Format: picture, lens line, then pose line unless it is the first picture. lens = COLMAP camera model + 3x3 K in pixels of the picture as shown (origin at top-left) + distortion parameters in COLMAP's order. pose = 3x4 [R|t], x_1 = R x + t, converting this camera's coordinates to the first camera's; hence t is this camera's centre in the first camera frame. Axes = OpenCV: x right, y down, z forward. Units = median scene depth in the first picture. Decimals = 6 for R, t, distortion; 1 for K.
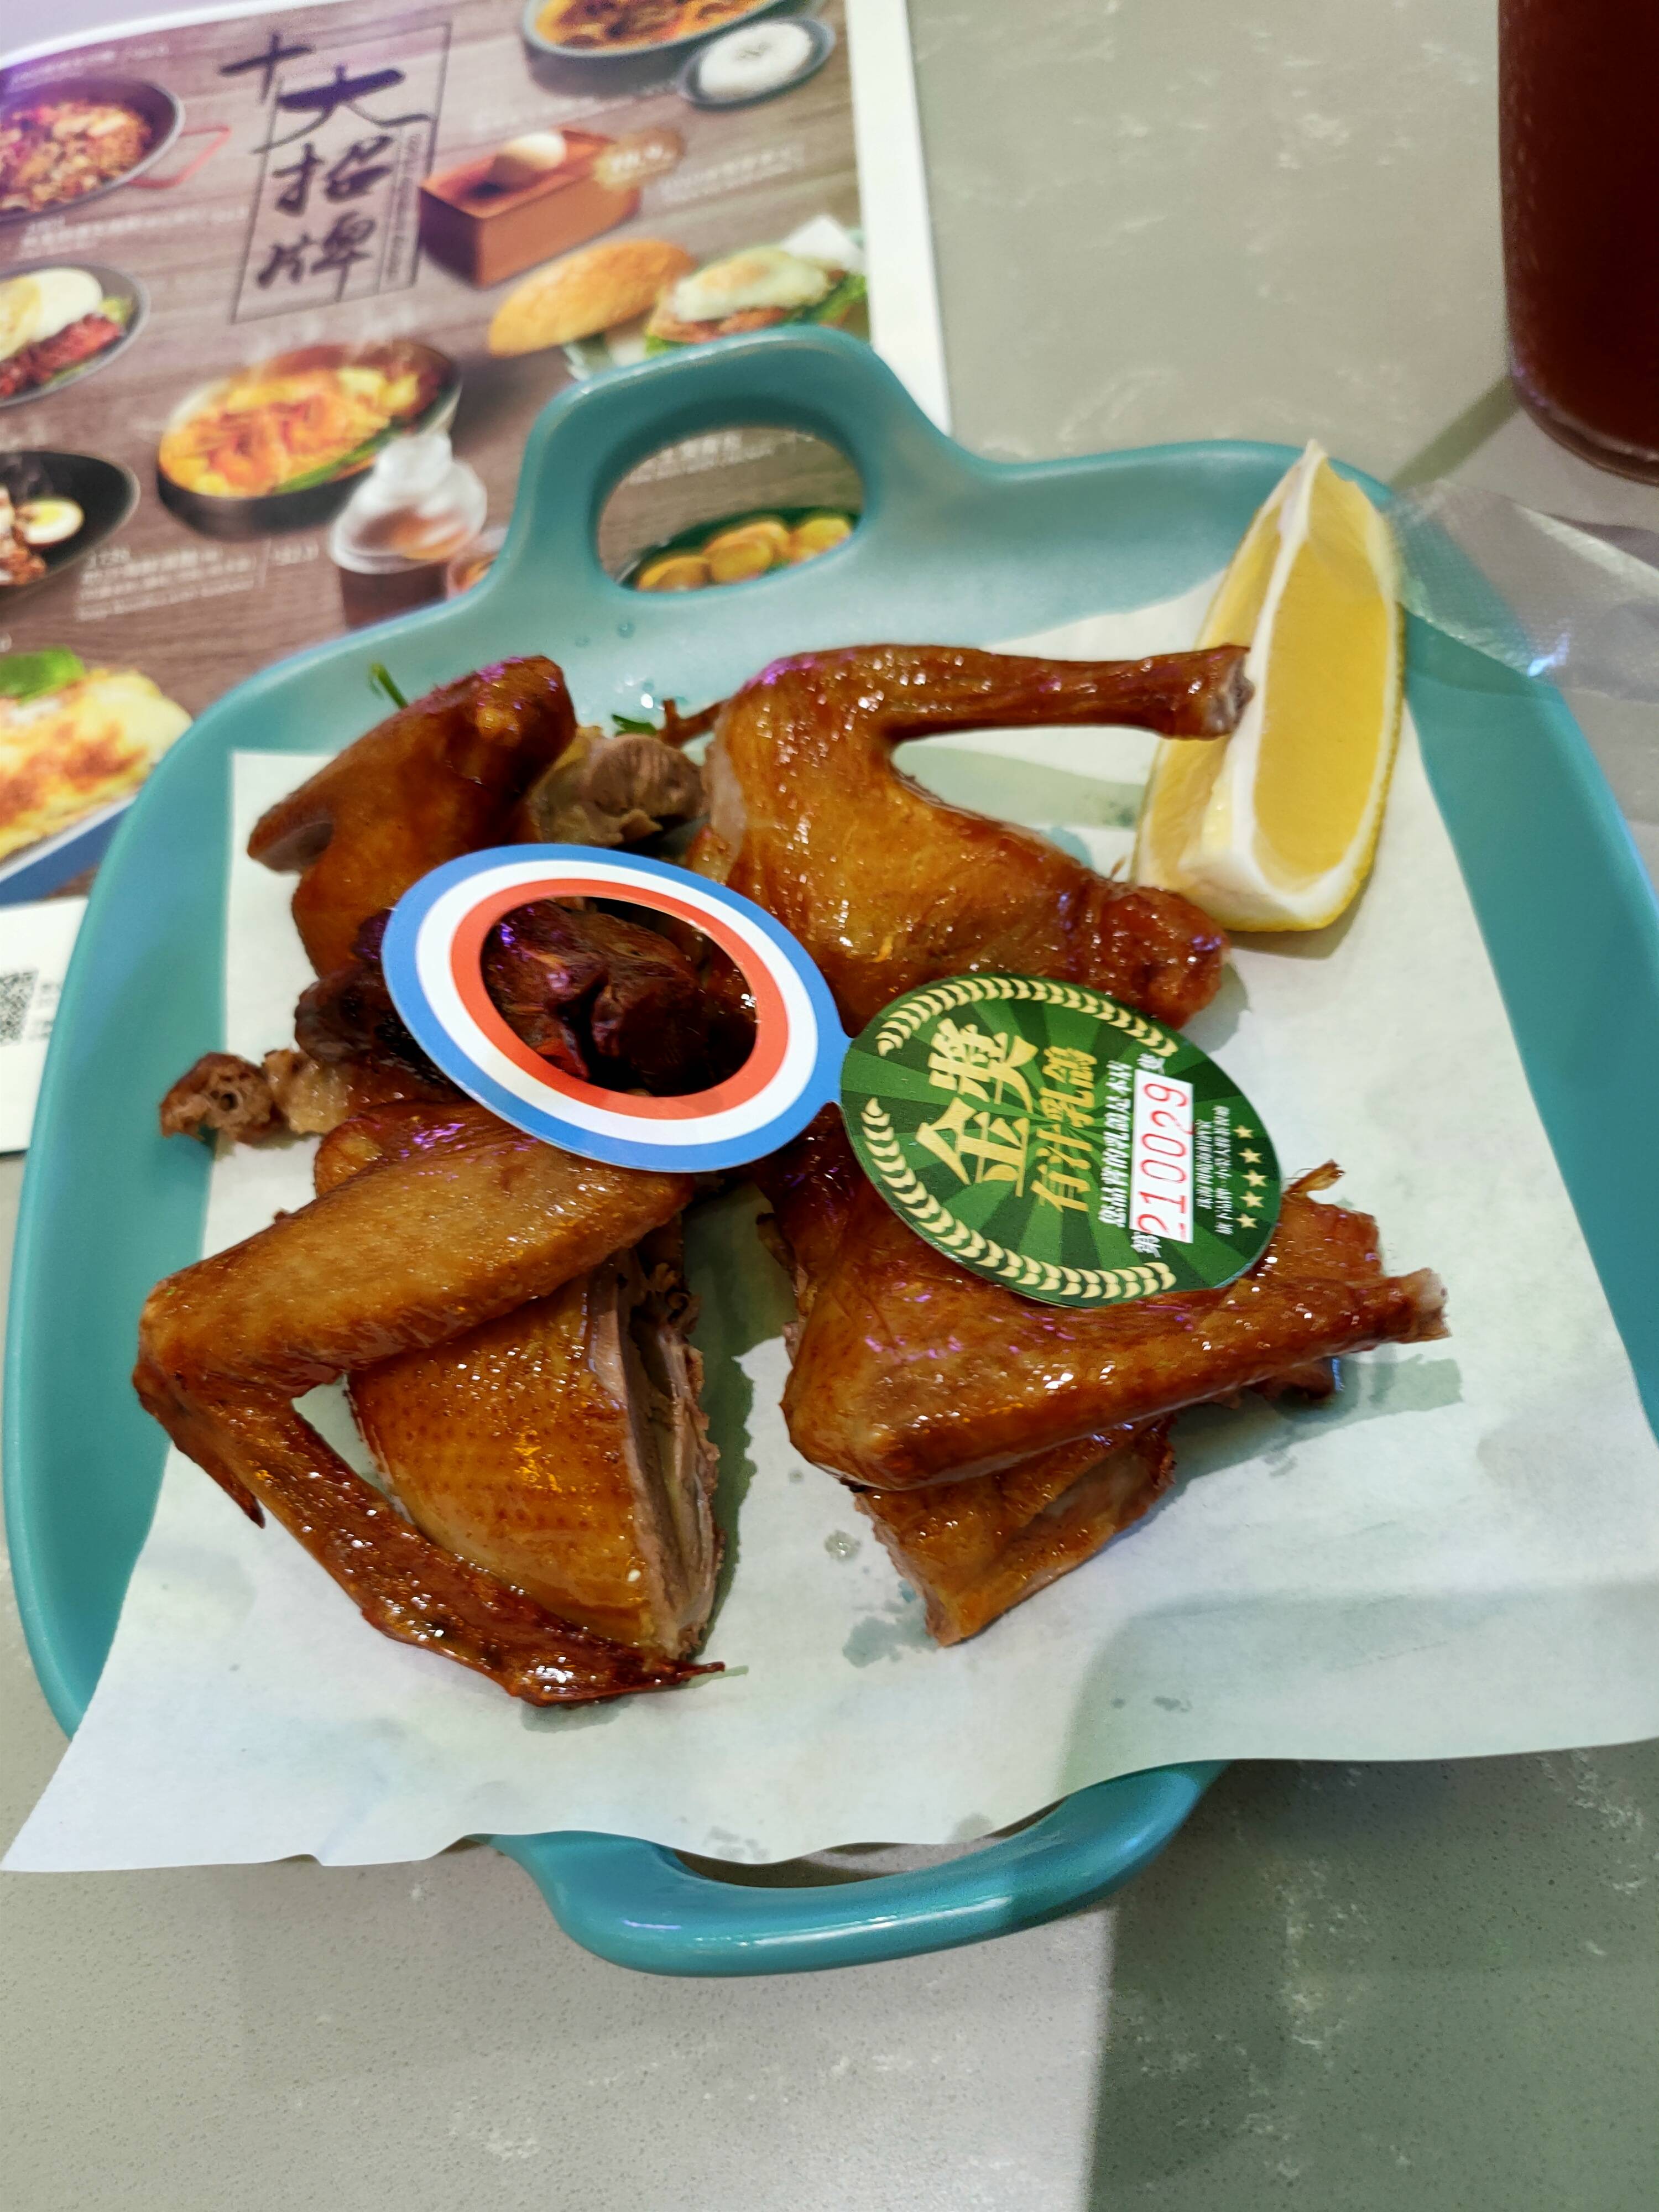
lens RADIAL K [[1804.2, 0, 829.5], [0, 1804.2, 1106.0], [0, 0, 1]] dist [-0.004556, -0.003831]
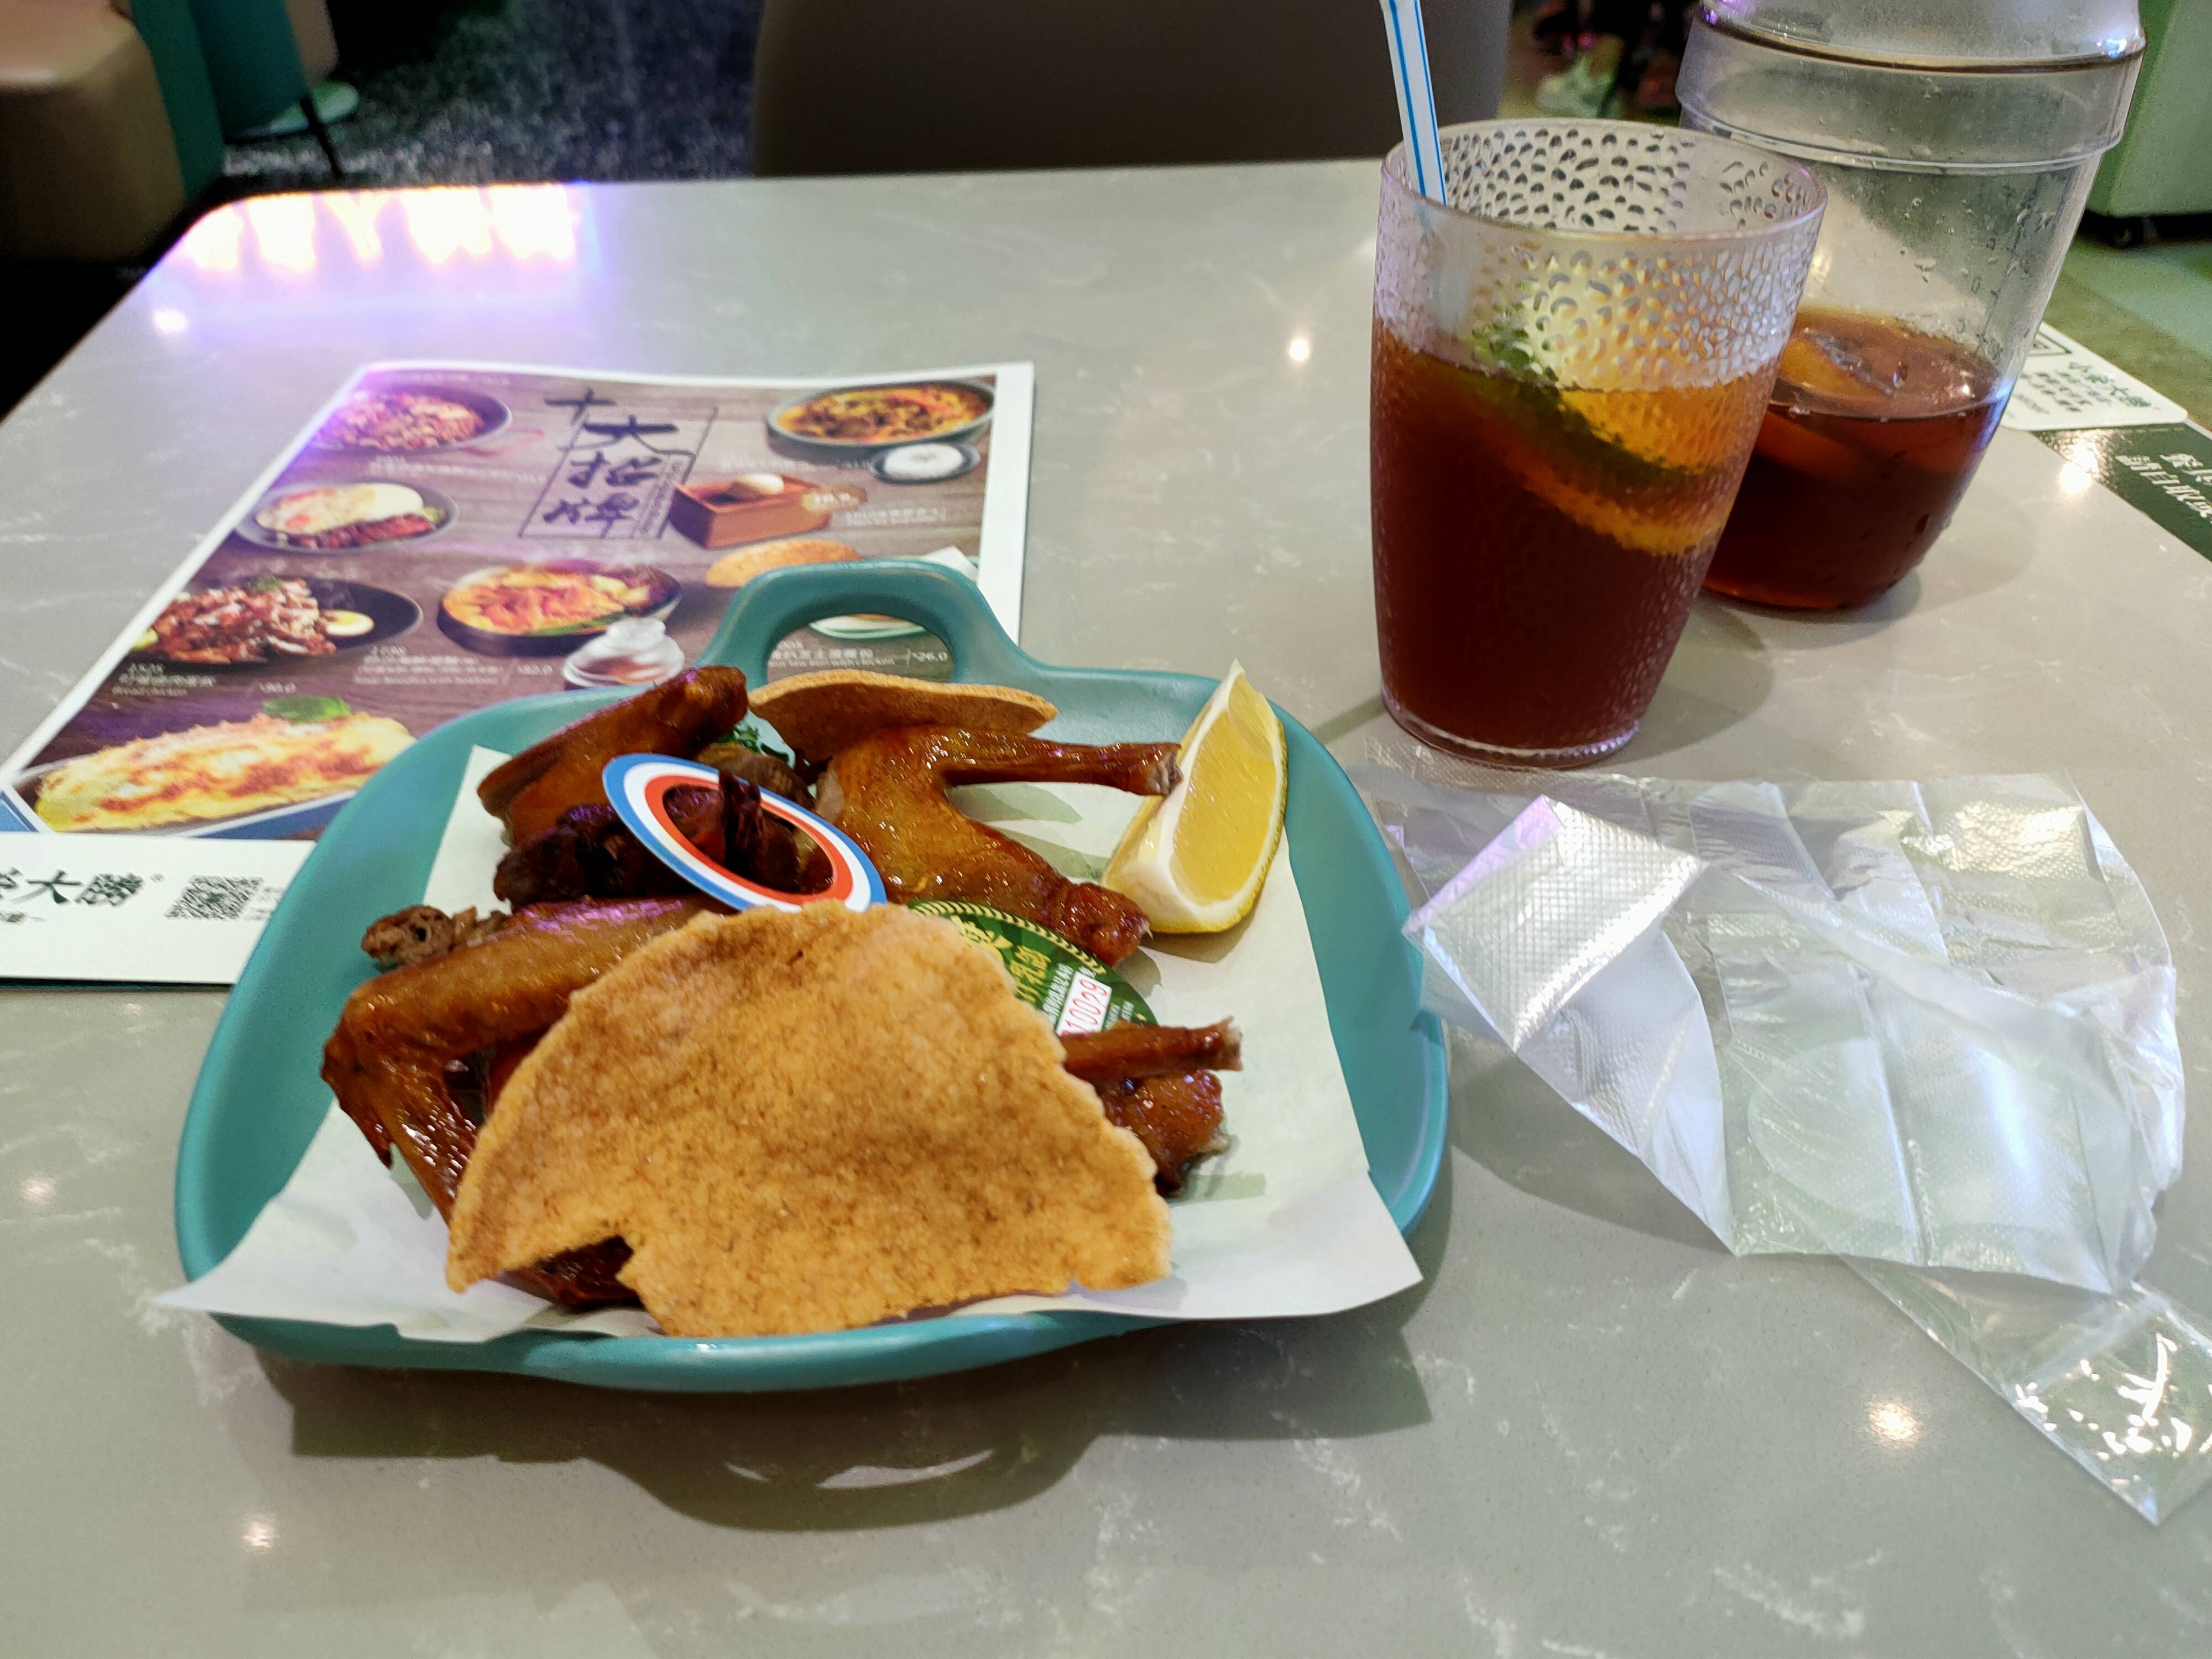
lens RADIAL K [[1750.3, 0, 1106.0], [0, 1750.3, 829.5], [0, 0, 1]] dist [0.069702, -0.001258]
pose [[0.979401, 0.177180, 0.096852, 0.020326], [-0.121750, 0.900821, -0.416771, 0.296255], [-0.161090, 0.396395, 0.903837, -0.226087]]
